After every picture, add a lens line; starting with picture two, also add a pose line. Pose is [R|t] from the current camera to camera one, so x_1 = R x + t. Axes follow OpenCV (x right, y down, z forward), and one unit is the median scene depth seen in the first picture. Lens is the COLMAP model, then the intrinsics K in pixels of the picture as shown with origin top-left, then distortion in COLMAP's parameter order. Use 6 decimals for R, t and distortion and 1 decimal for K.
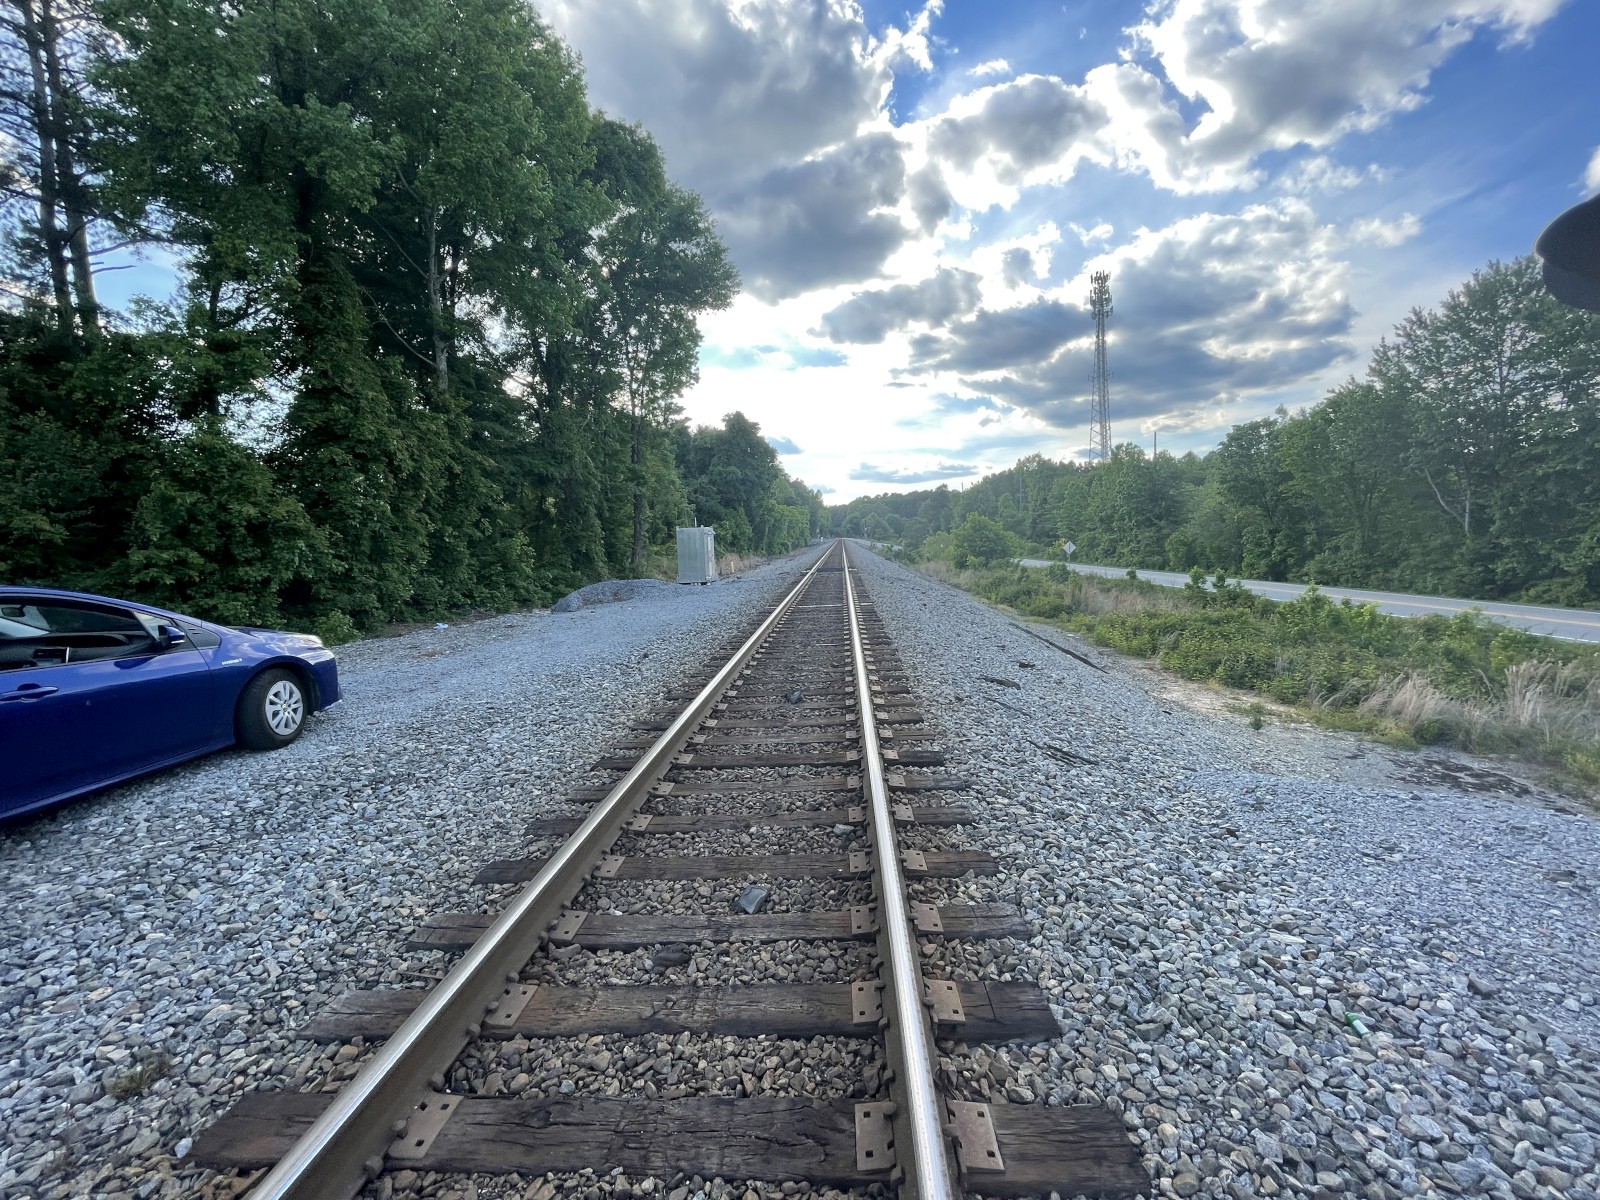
lens RADIAL K [[644.2, 0, 800.1], [0, 644.2, 600.0], [0, 0, 1]] dist [-0.008013, 0.000181]
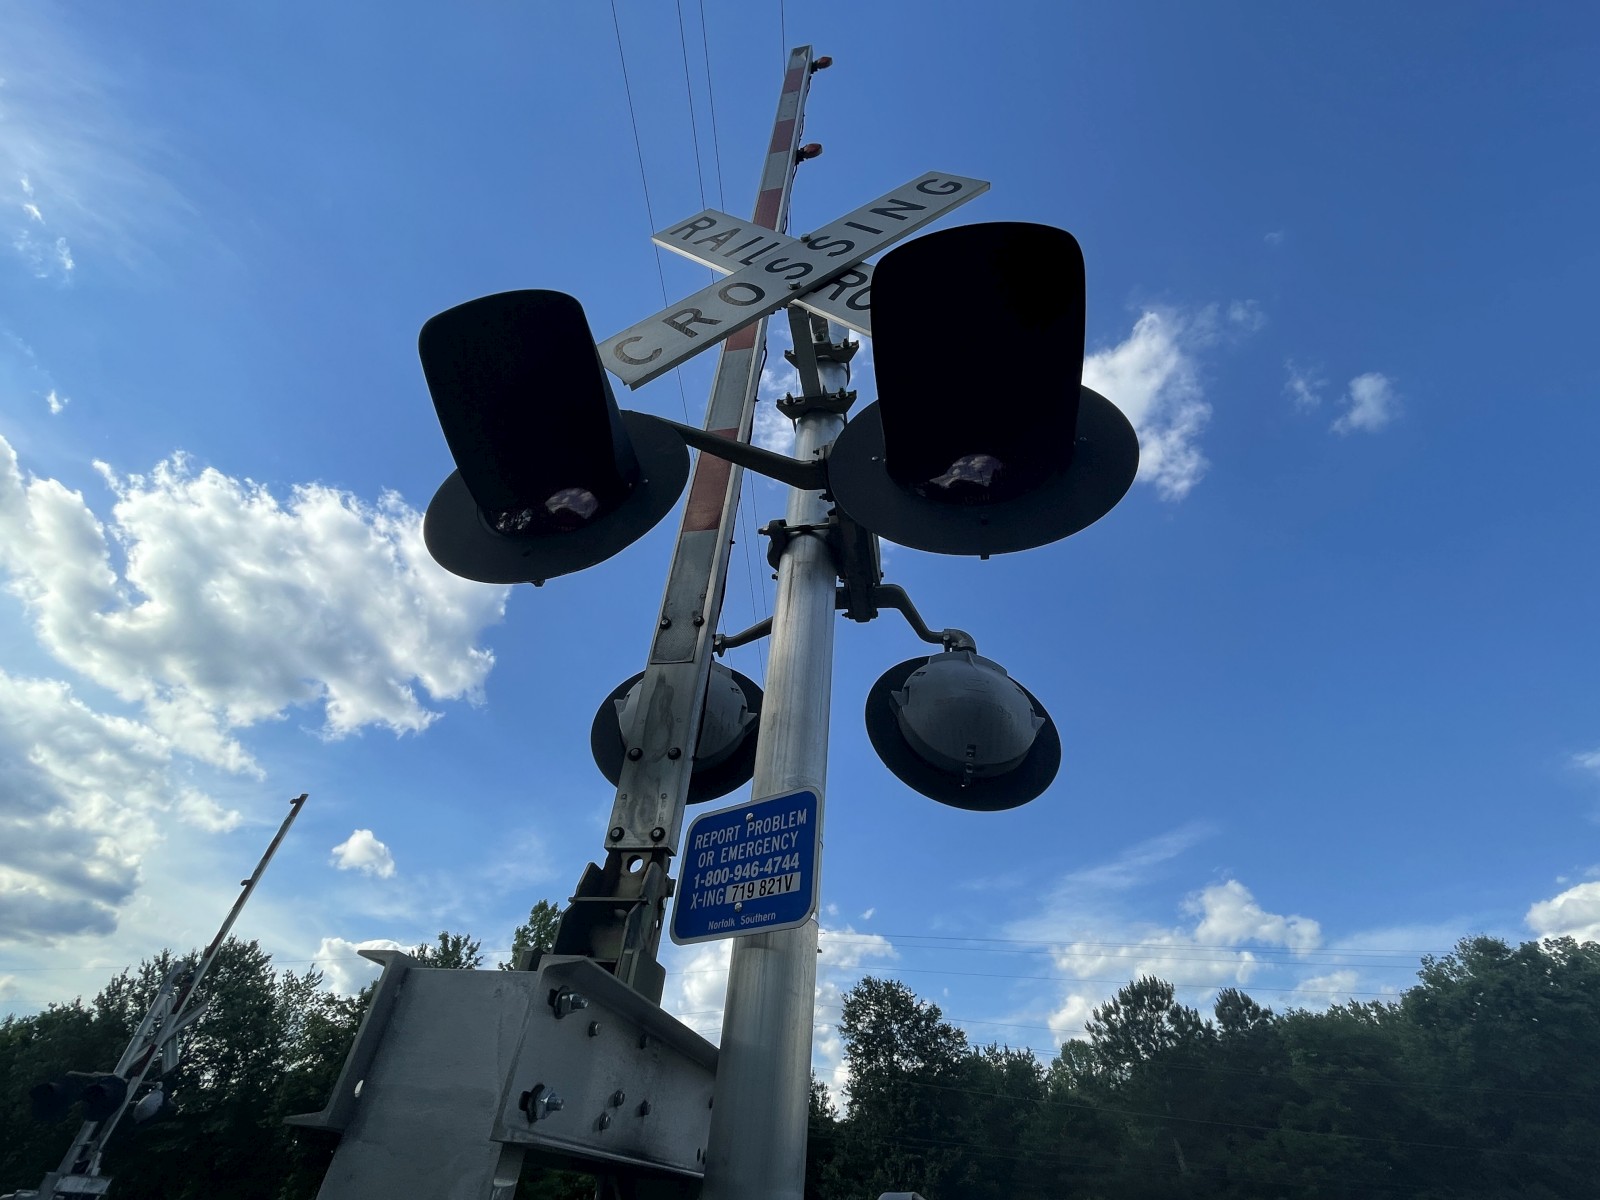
lens RADIAL K [[728.3, 0, 804.9], [0, 728.3, 602.0], [0, 0, 1]] dist [-0.001149, -0.000570]
pose [[0.136457, 0.686403, 0.714304, -0.226882], [0.034215, 0.717353, -0.695869, 0.030293], [-0.990055, 0.119396, 0.074403, -0.295791]]
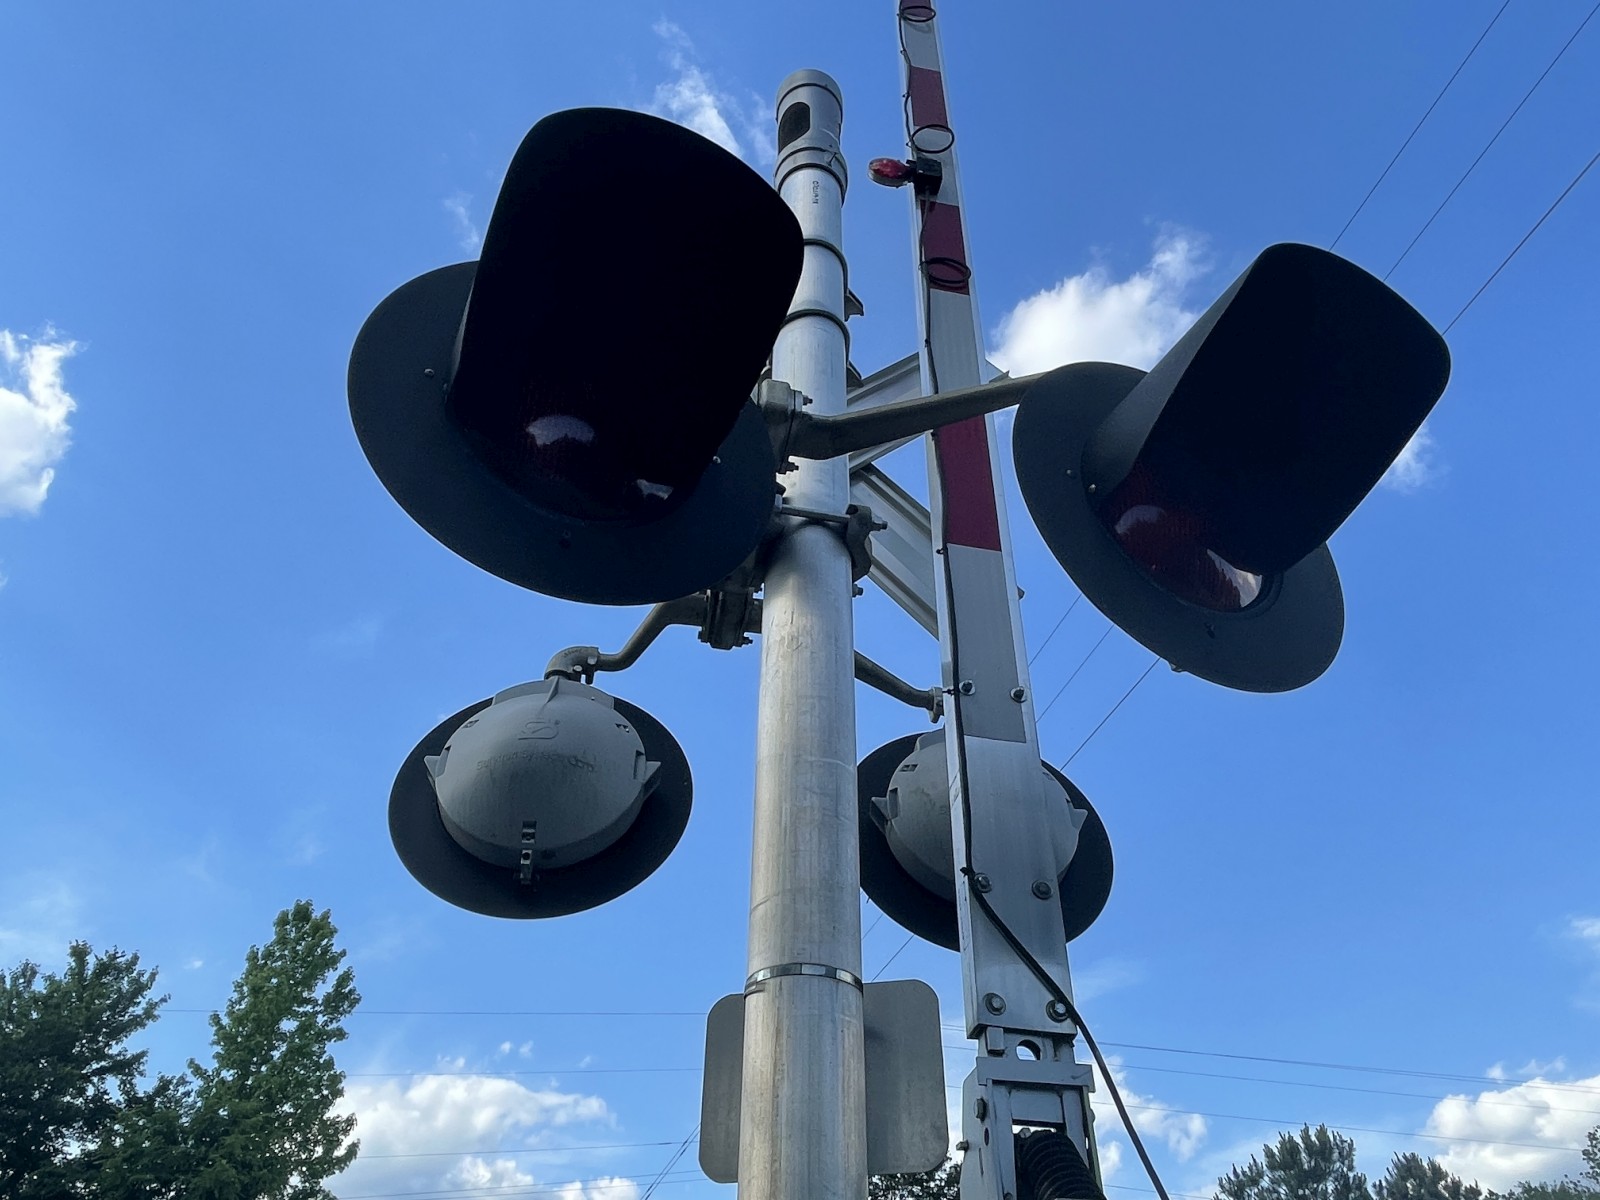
lens RADIAL K [[1098.1, 0, 800.5], [0, 1098.1, 604.0], [0, 0, 1]] dist [-0.003815, -0.002248]
pose [[-0.153326, 0.682796, 0.714340, 0.098046], [0.079699, 0.729077, -0.679776, -0.017229], [-0.984956, -0.047295, -0.166205, 0.094560]]
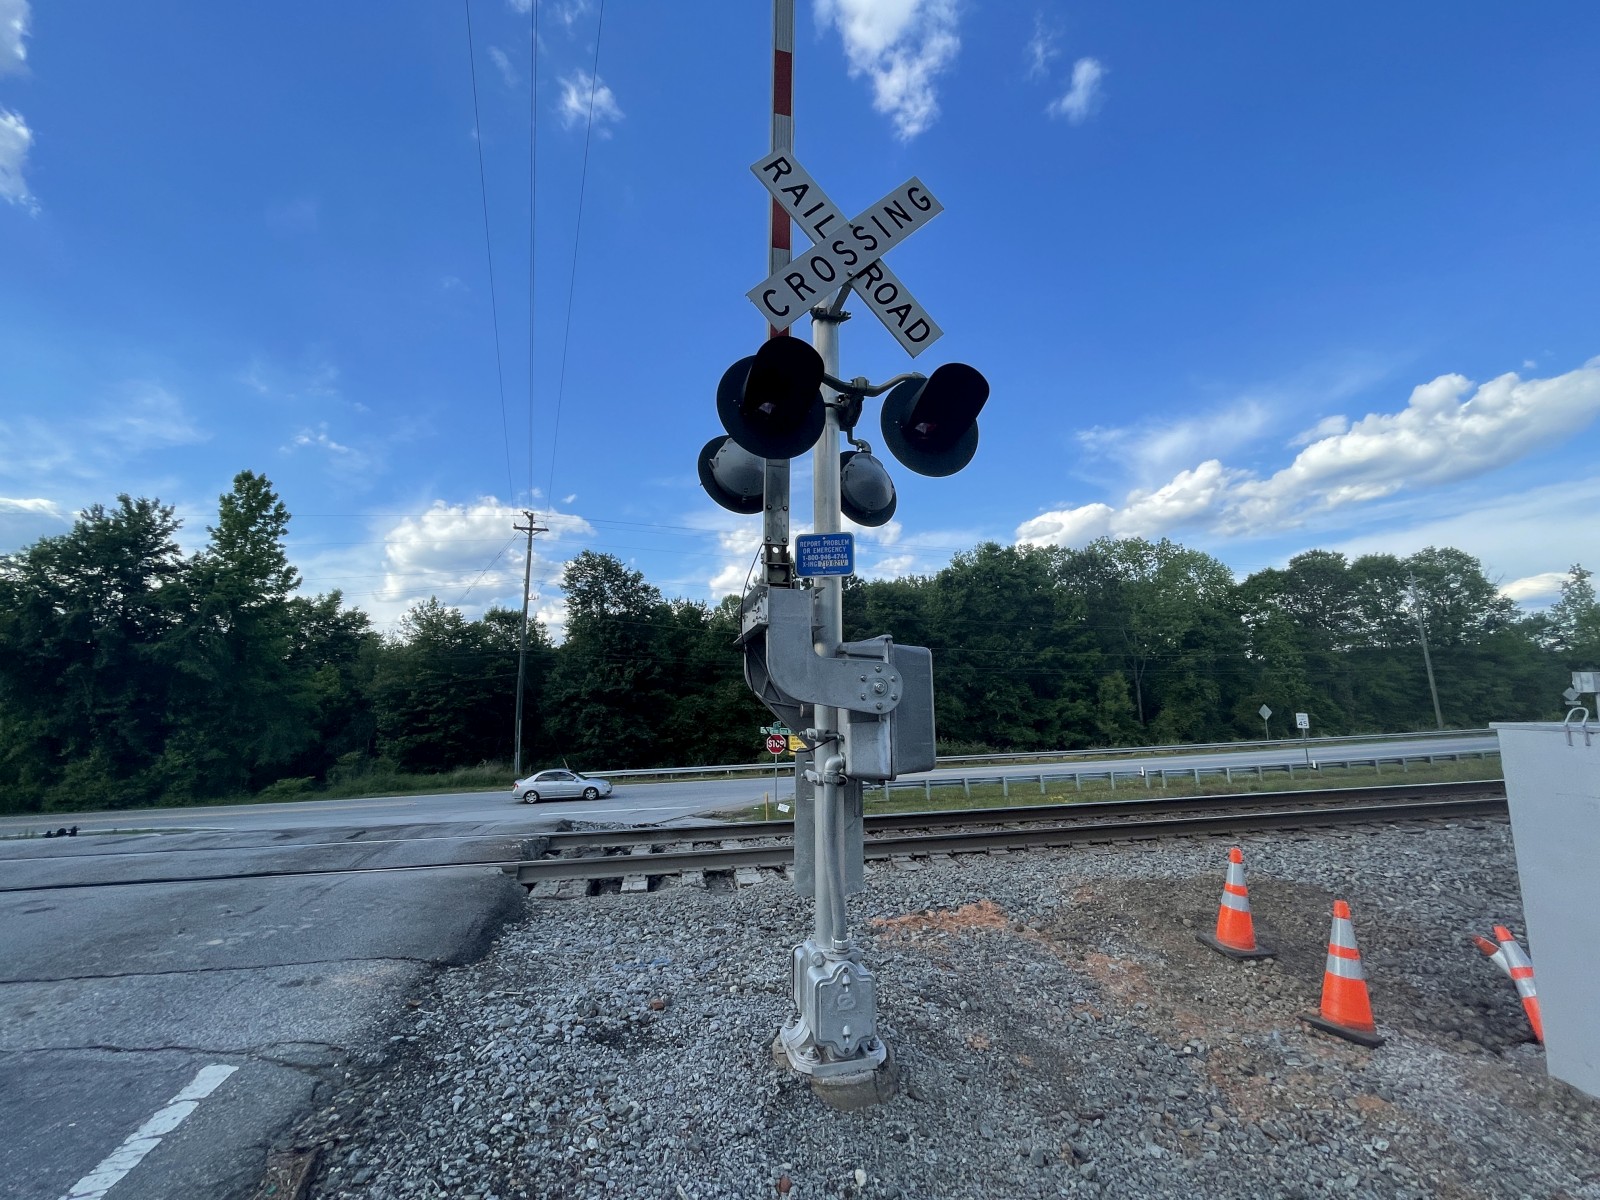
lens RADIAL K [[646.5, 0, 805.1], [0, 646.5, 599.3], [0, 0, 1]] dist [-0.001235, -0.000276]
pose [[-0.278518, 0.211500, 0.936854, -0.285438], [0.120057, 0.975467, -0.184525, 0.038846], [-0.952898, 0.061082, -0.297078, -0.253101]]
